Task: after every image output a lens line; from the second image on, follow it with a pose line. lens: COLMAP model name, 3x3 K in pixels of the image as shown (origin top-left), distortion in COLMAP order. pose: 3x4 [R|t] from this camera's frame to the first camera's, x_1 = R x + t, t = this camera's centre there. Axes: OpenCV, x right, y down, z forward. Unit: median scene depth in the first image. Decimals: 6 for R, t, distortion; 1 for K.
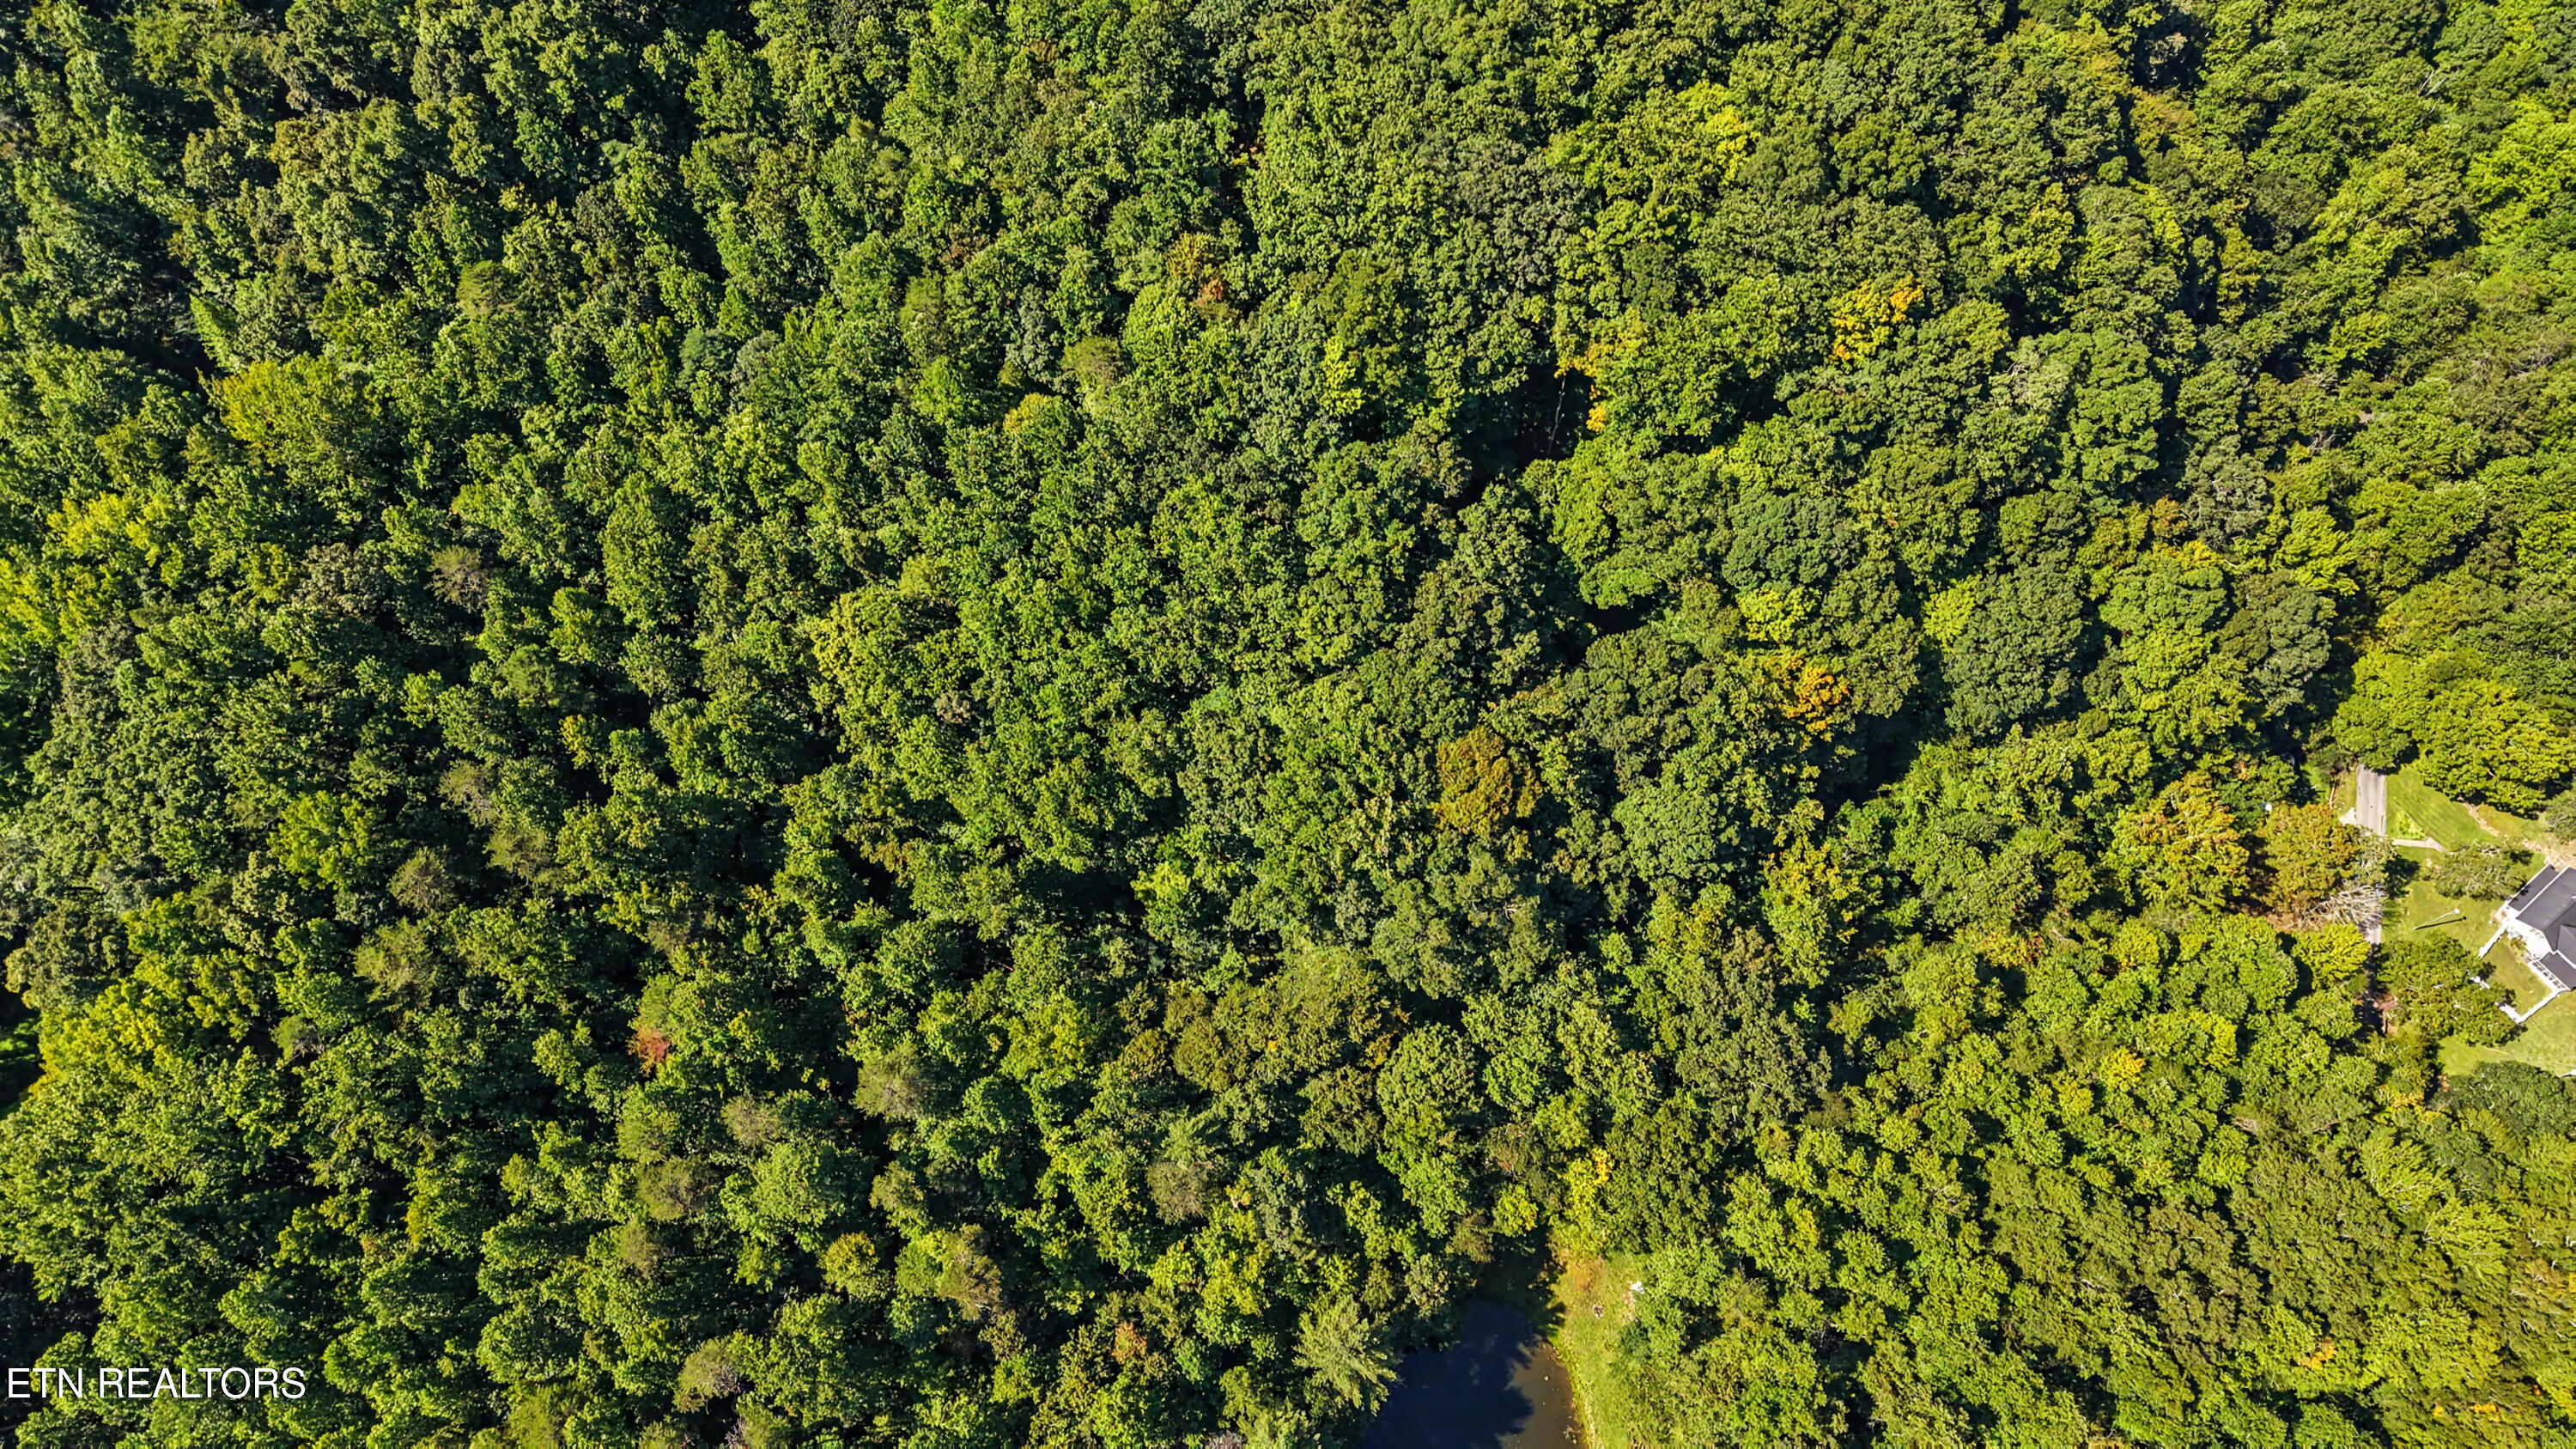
lens RADIAL K [[1752.7, 0, 1295.6], [0, 1752.7, 727.0], [0, 0, 1]] dist [0.024891, -0.033423]
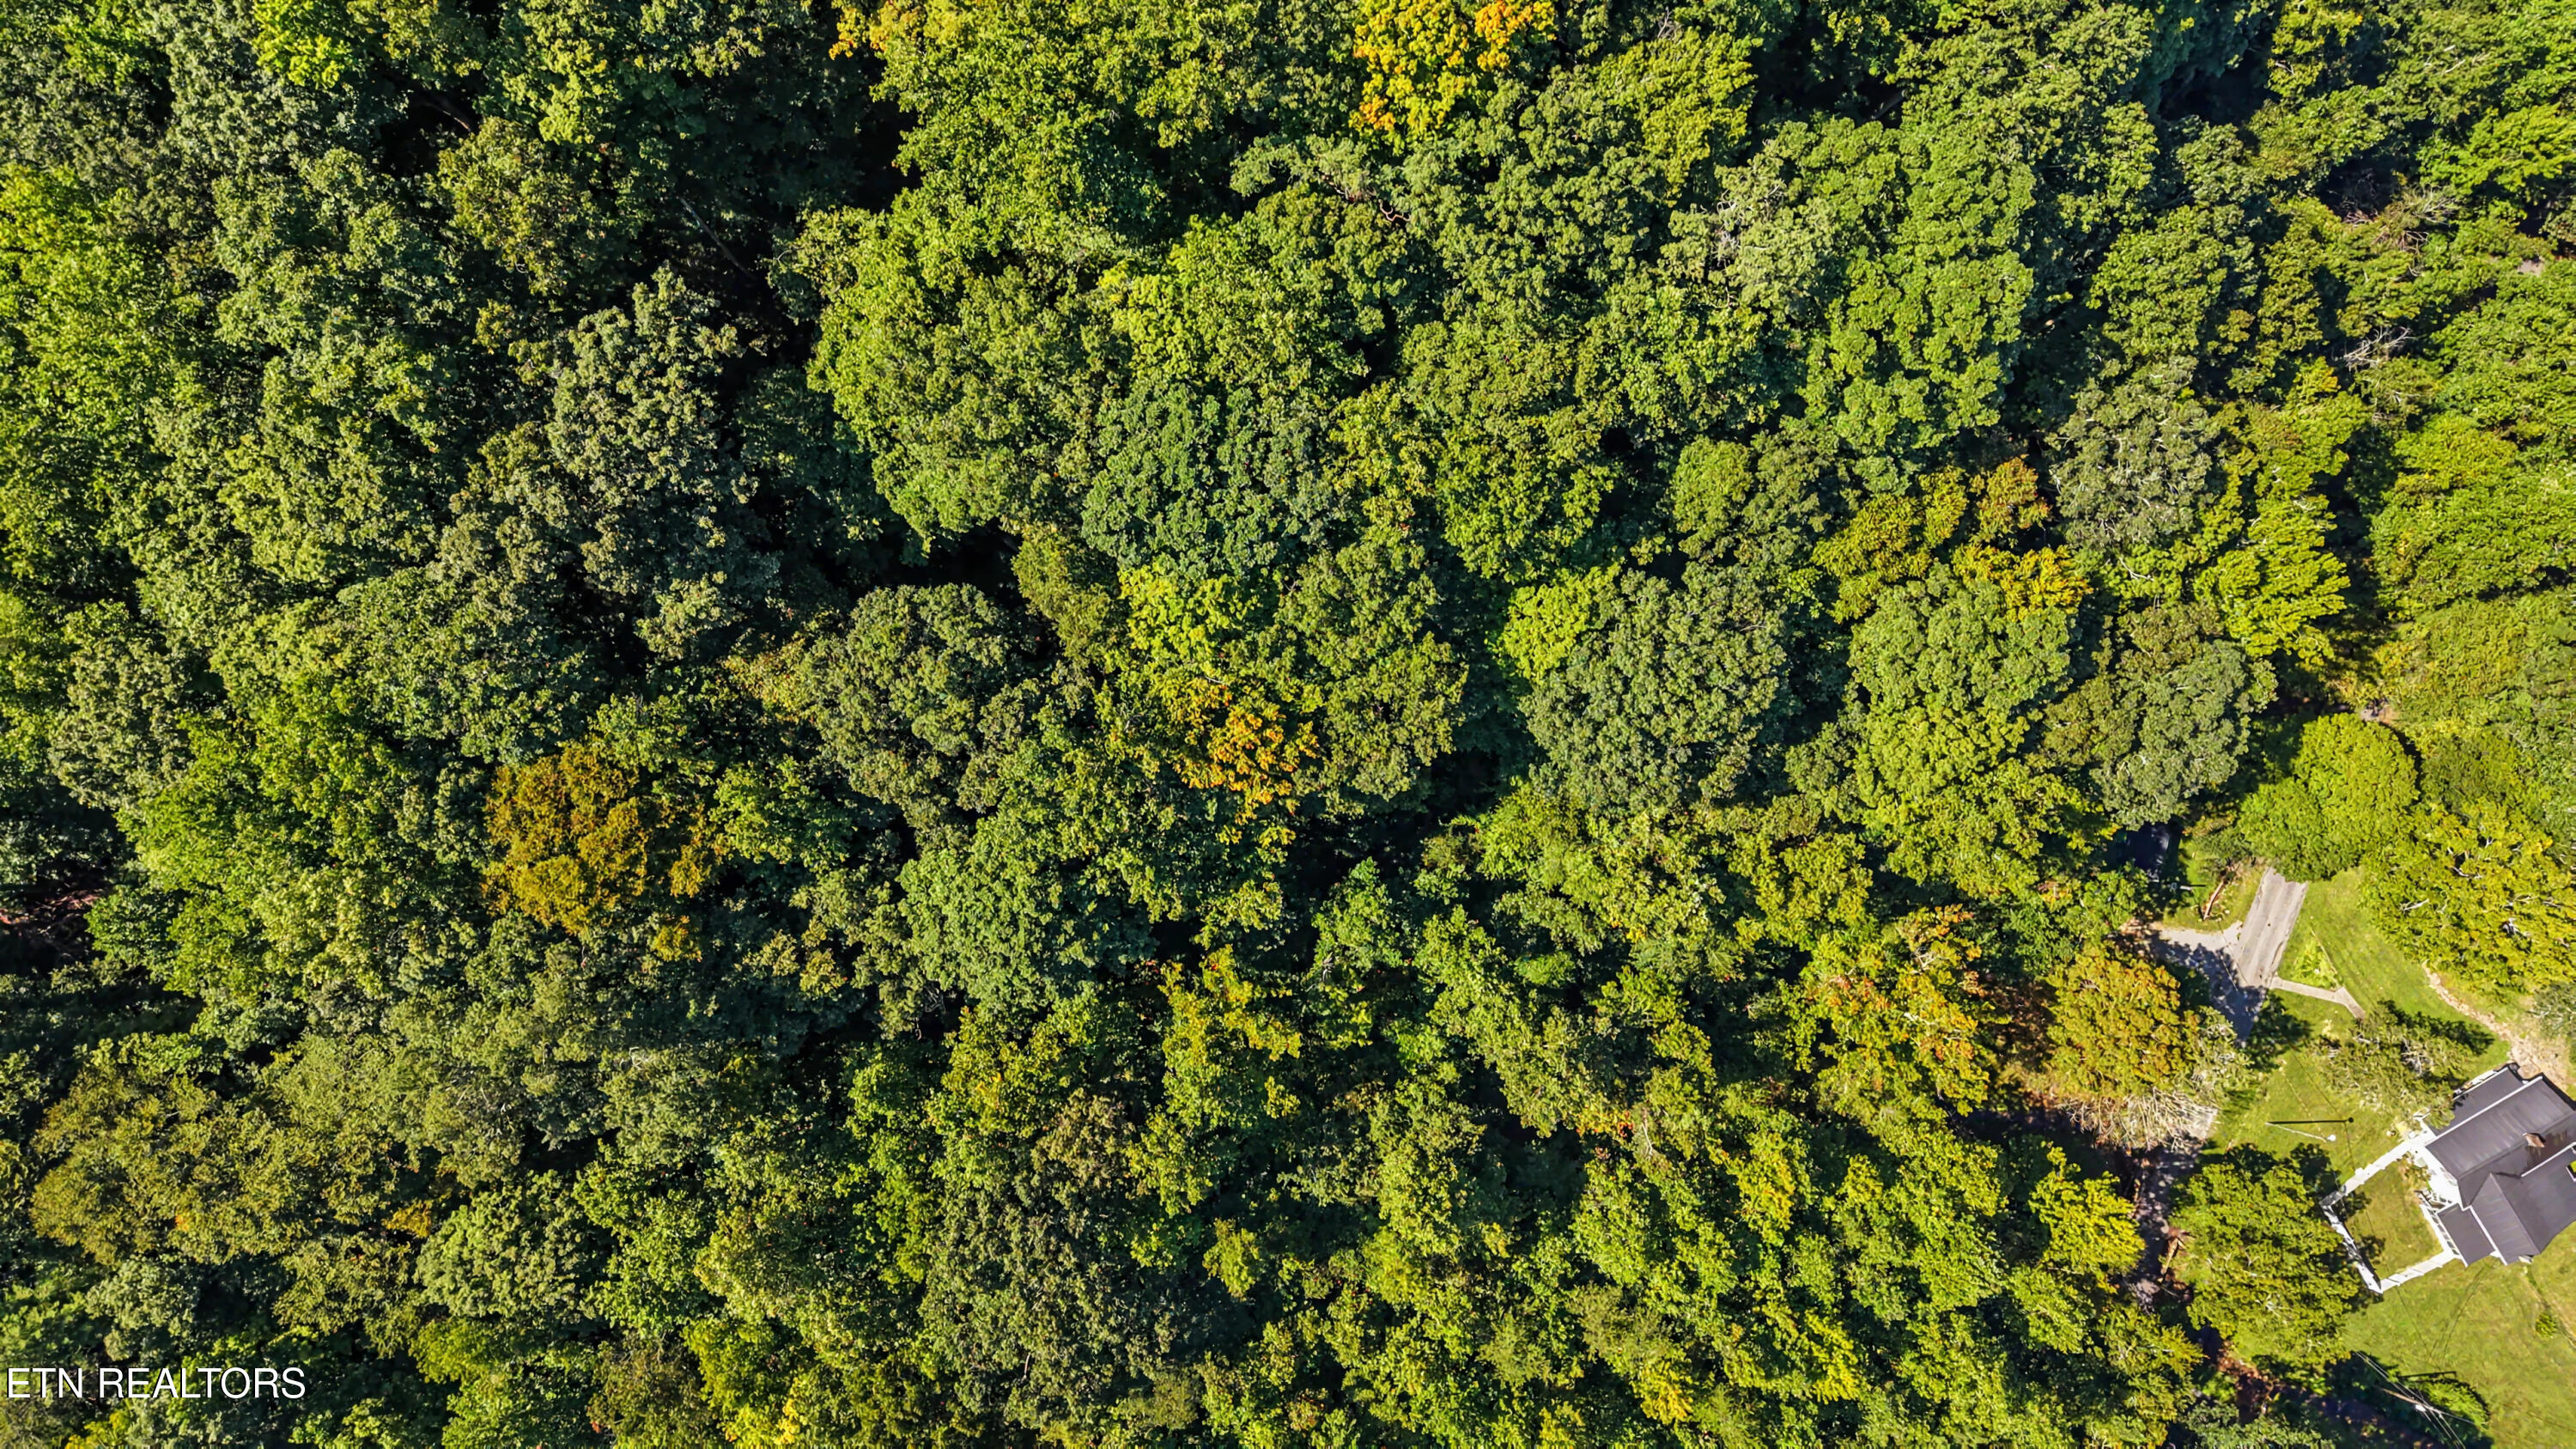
lens RADIAL K [[1752.7, 0, 1303.5], [0, 1752.7, 748.6], [0, 0, 1]] dist [0.024891, -0.033423]
pose [[0.987253, 0.159137, -0.002437, 0.311013], [-0.150156, 0.936397, 0.317196, -0.193898], [0.052760, -0.312787, 0.948357, 0.480408]]
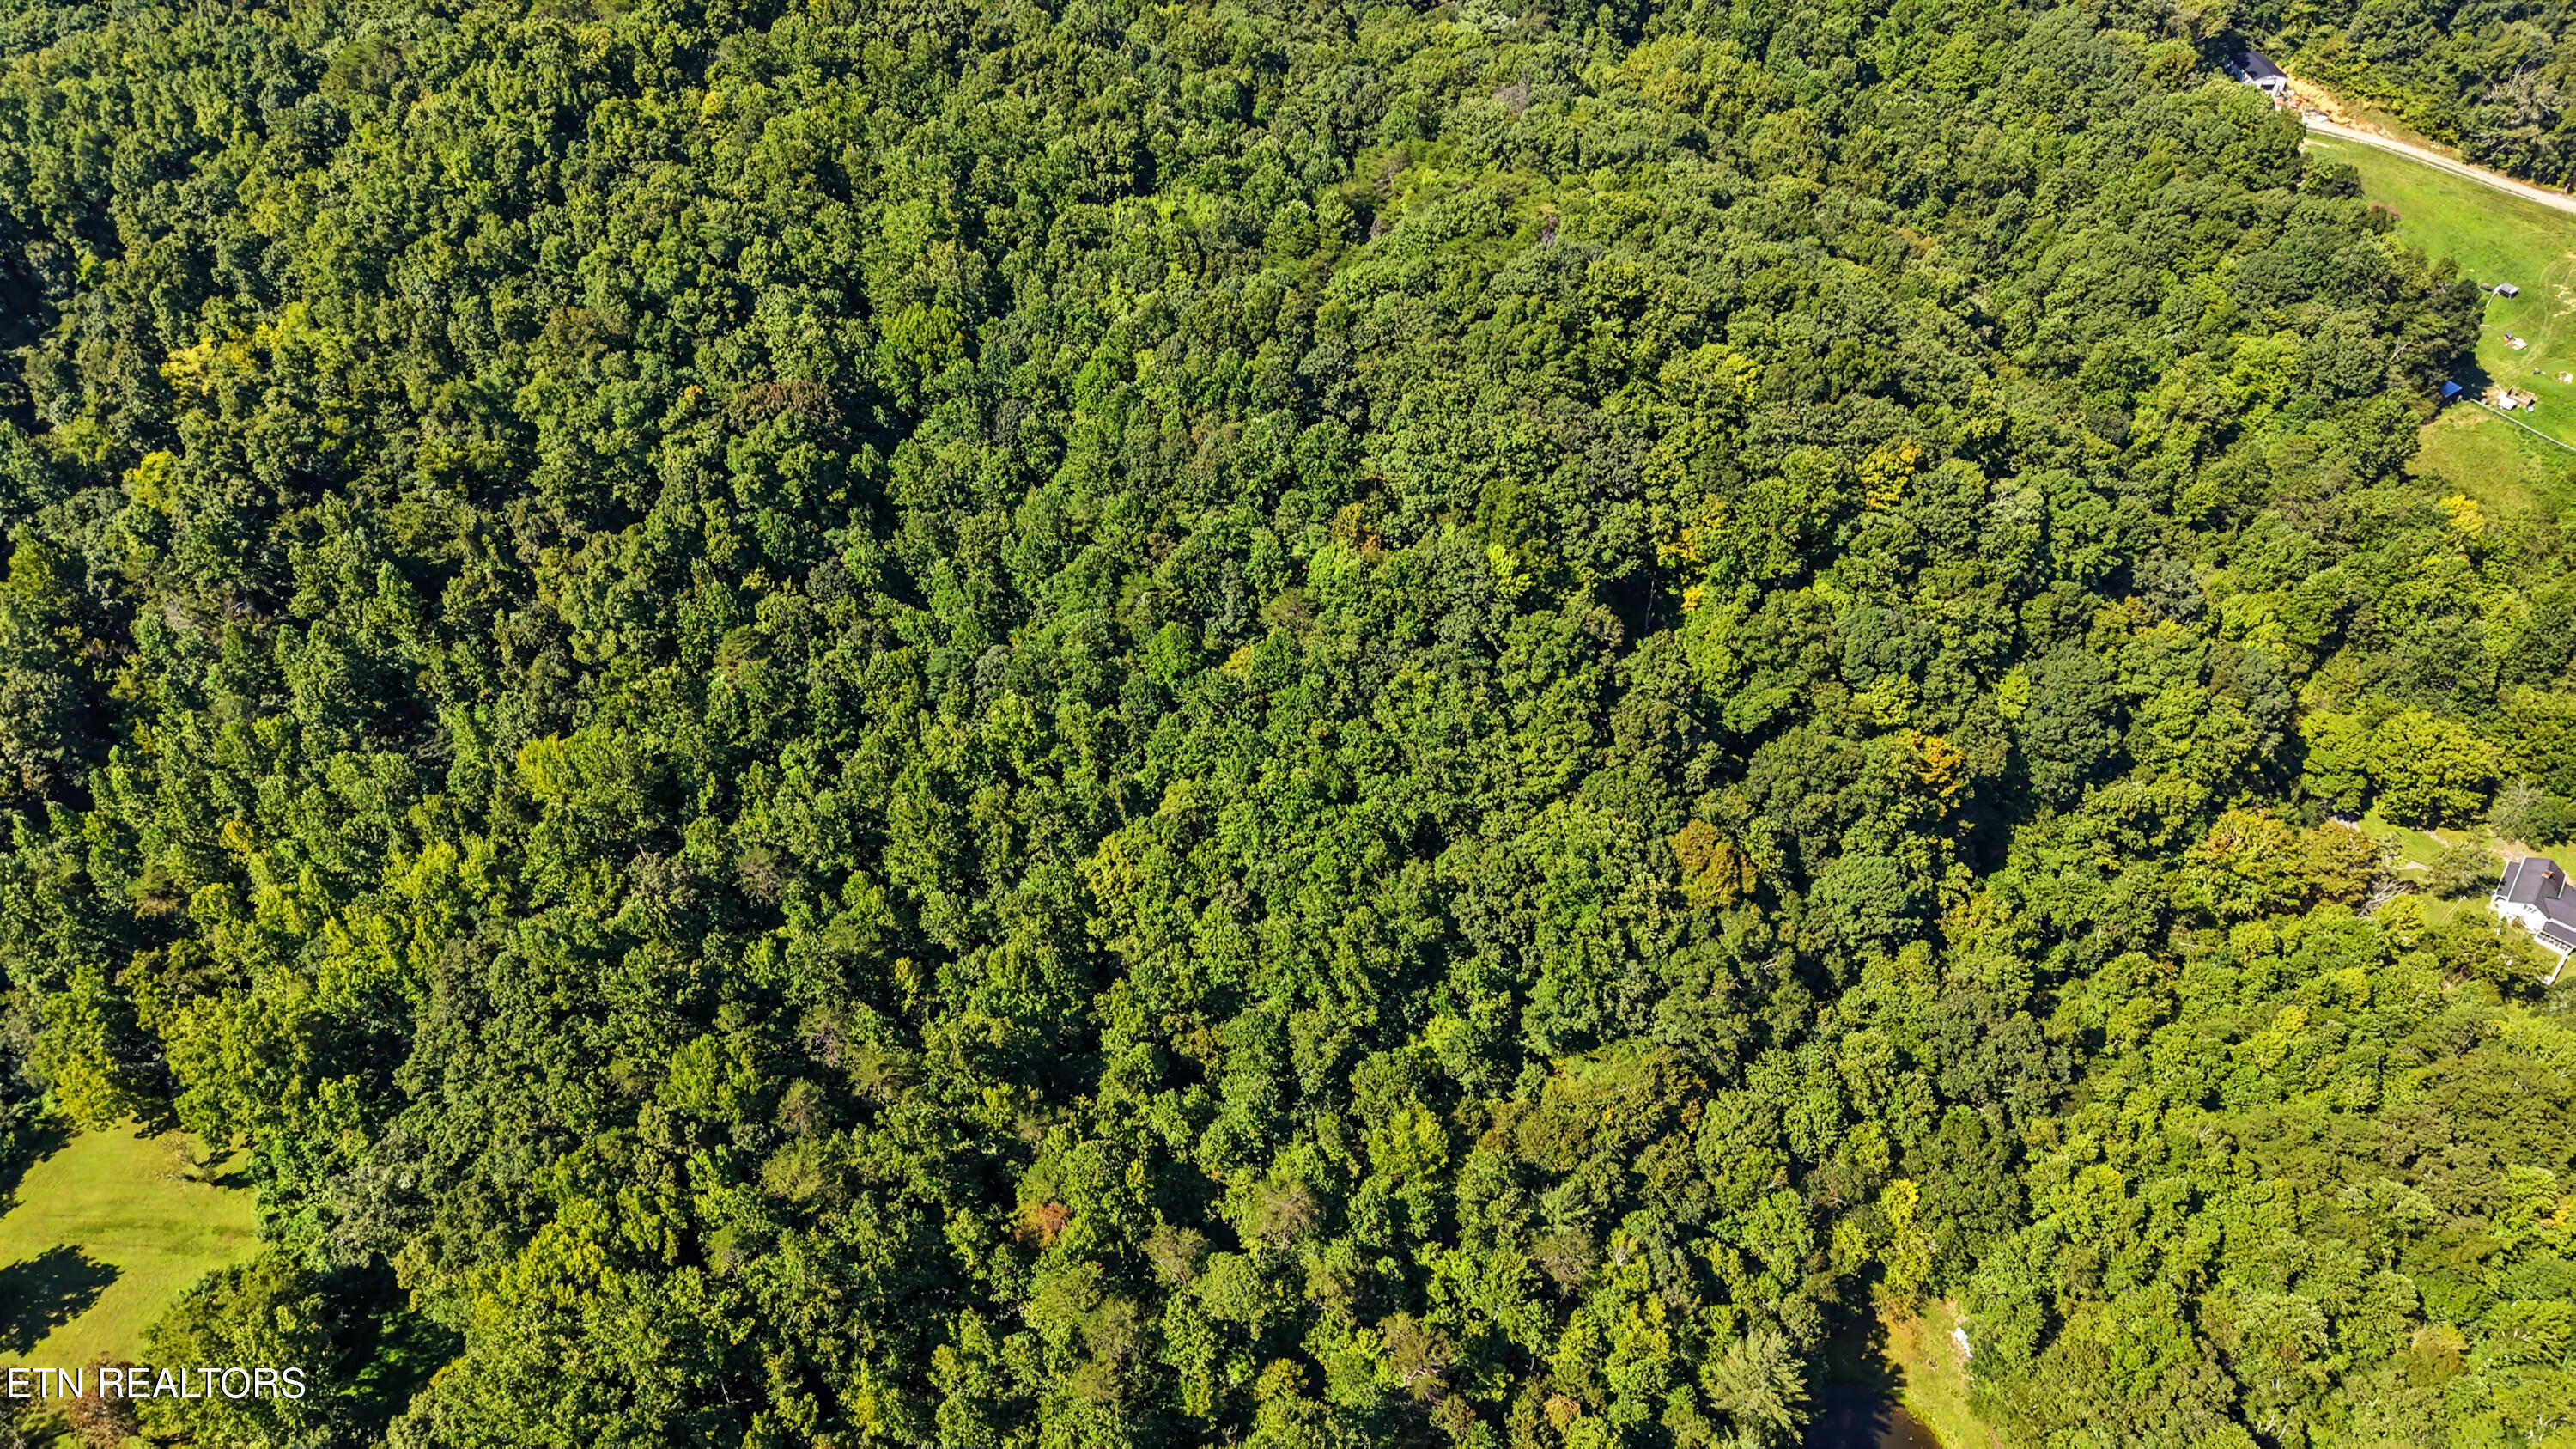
lens RADIAL K [[1752.7, 0, 1276.0], [0, 1752.7, 733.0], [0, 0, 1]] dist [0.024891, -0.033423]
pose [[0.974964, -0.156326, 0.158139, -0.329626], [0.203164, 0.915321, -0.347724, 0.285726], [-0.090389, 0.371146, 0.924165, -0.073906]]
